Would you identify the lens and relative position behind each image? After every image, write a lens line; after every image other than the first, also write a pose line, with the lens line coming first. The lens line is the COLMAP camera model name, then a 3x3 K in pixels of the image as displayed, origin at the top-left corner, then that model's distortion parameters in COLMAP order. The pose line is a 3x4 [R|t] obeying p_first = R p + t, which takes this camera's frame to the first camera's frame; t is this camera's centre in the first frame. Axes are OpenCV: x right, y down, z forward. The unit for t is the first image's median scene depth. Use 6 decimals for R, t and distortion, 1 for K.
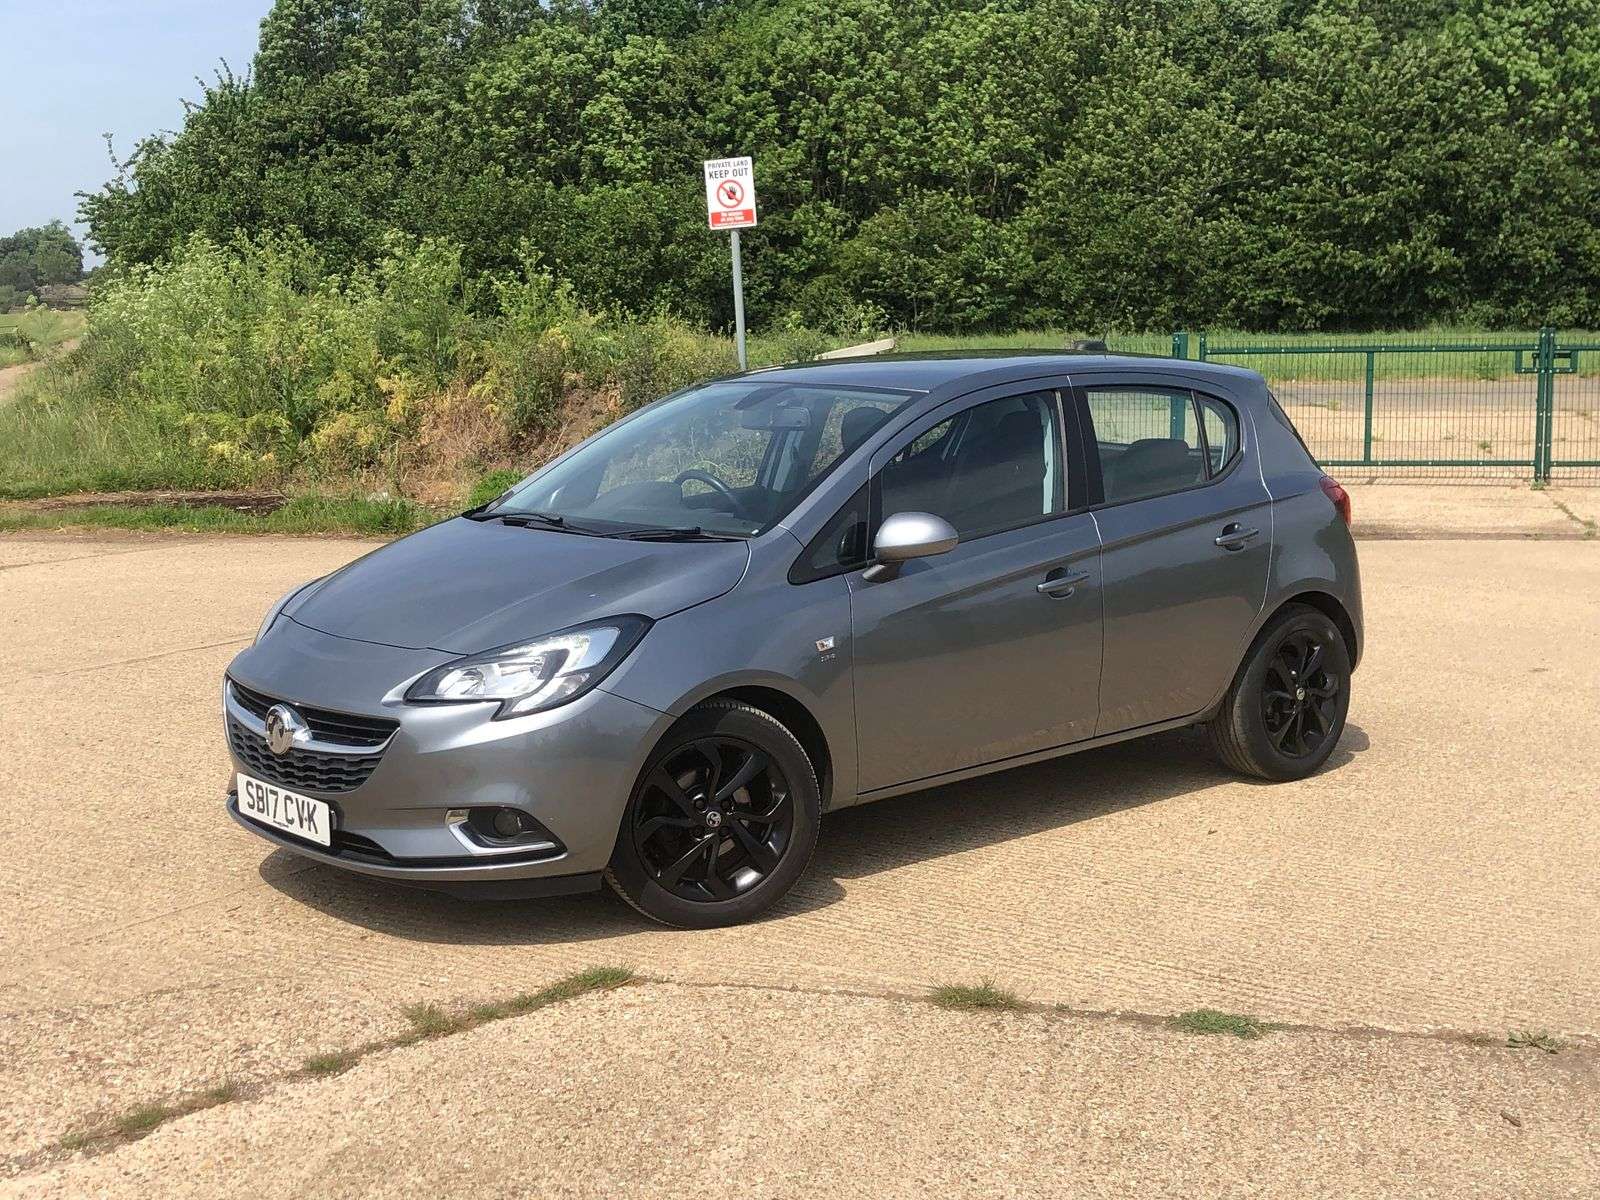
lens RADIAL K [[1634.8, 0, 954.8], [0, 1634.8, 638.9], [0, 0, 1]] dist [0.025401, 0.015801]
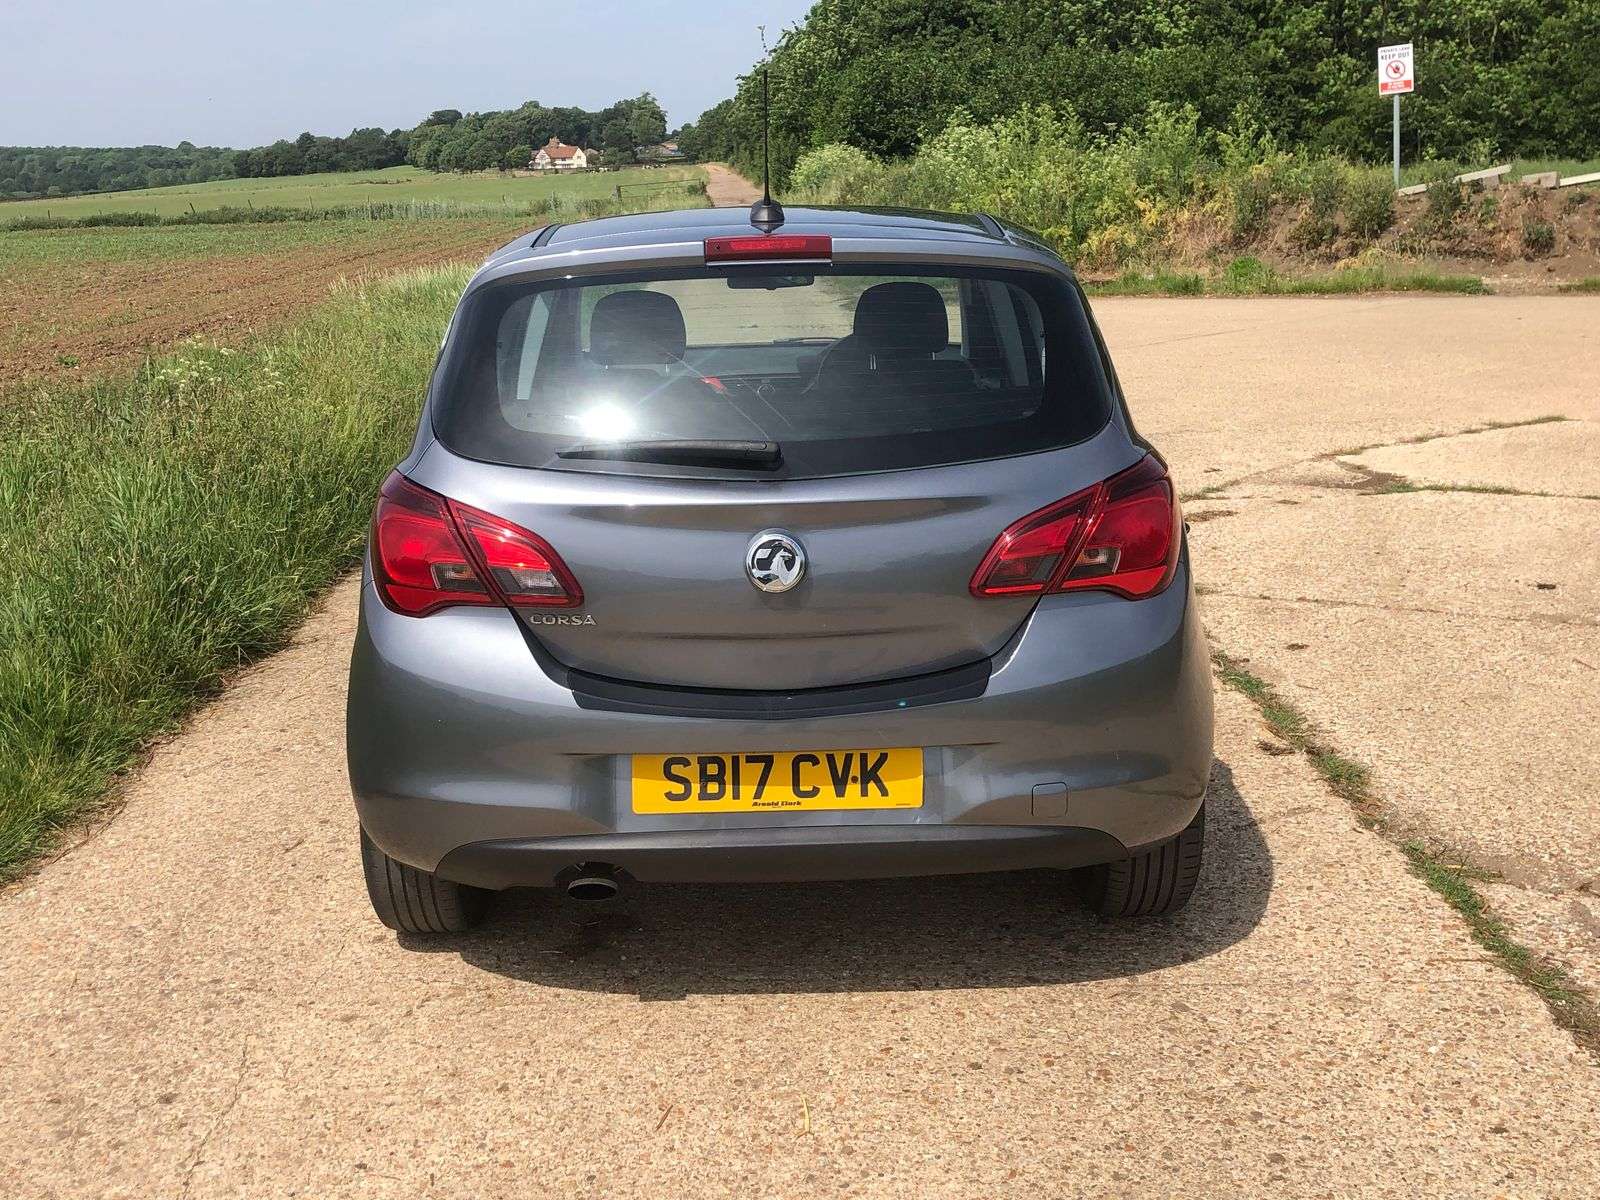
lens RADIAL K [[1799.9, 0, 800.0], [0, 1799.9, 600.0], [0, 0, 1]] dist [0.084207, -0.221432]
pose [[0.968115, 0.036226, -0.247872, -0.235171], [-0.024926, 0.998509, 0.048574, 0.143609], [0.249262, -0.040847, 0.967574, -0.752780]]
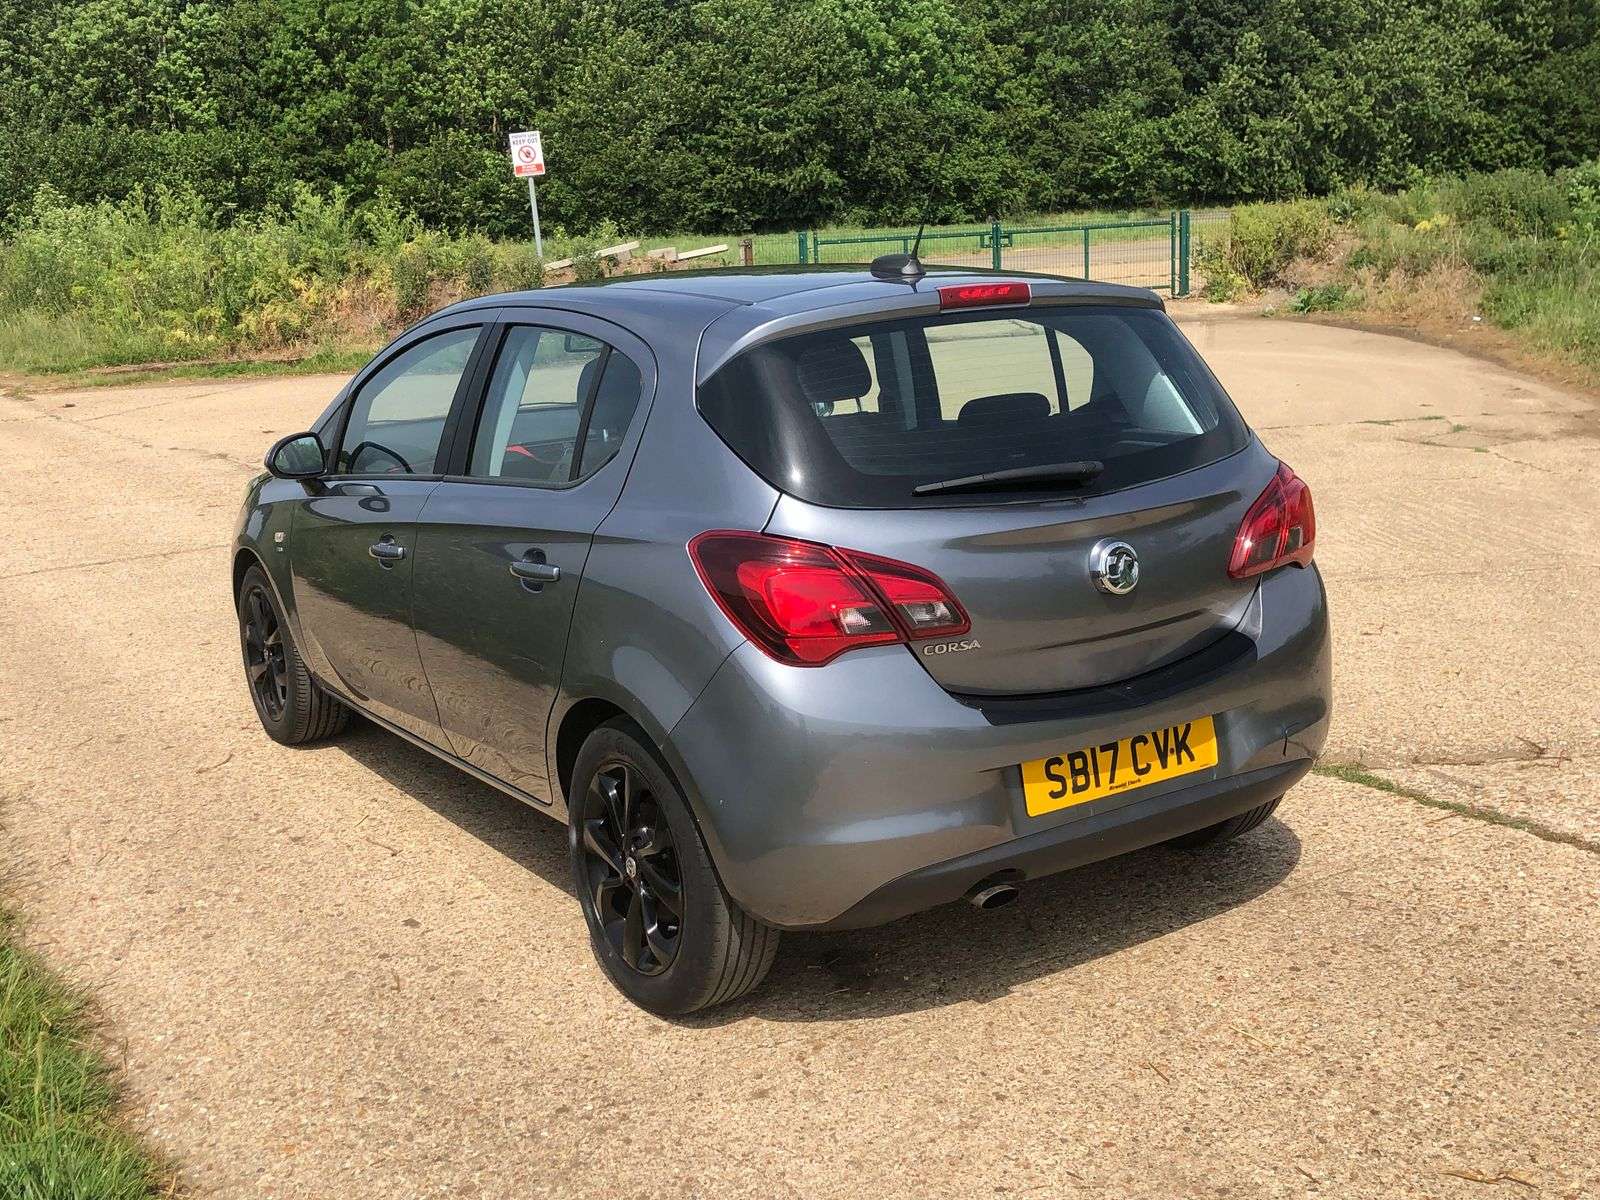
lens RADIAL K [[1799.9, 0, 800.0], [0, 1799.9, 600.0], [0, 0, 1]] dist [0.084207, -0.221432]
pose [[0.934269, -0.104399, 0.340945, -0.538977], [0.101013, 0.994499, 0.027719, 0.142147], [-0.341963, 0.008543, 0.939675, -0.763583]]
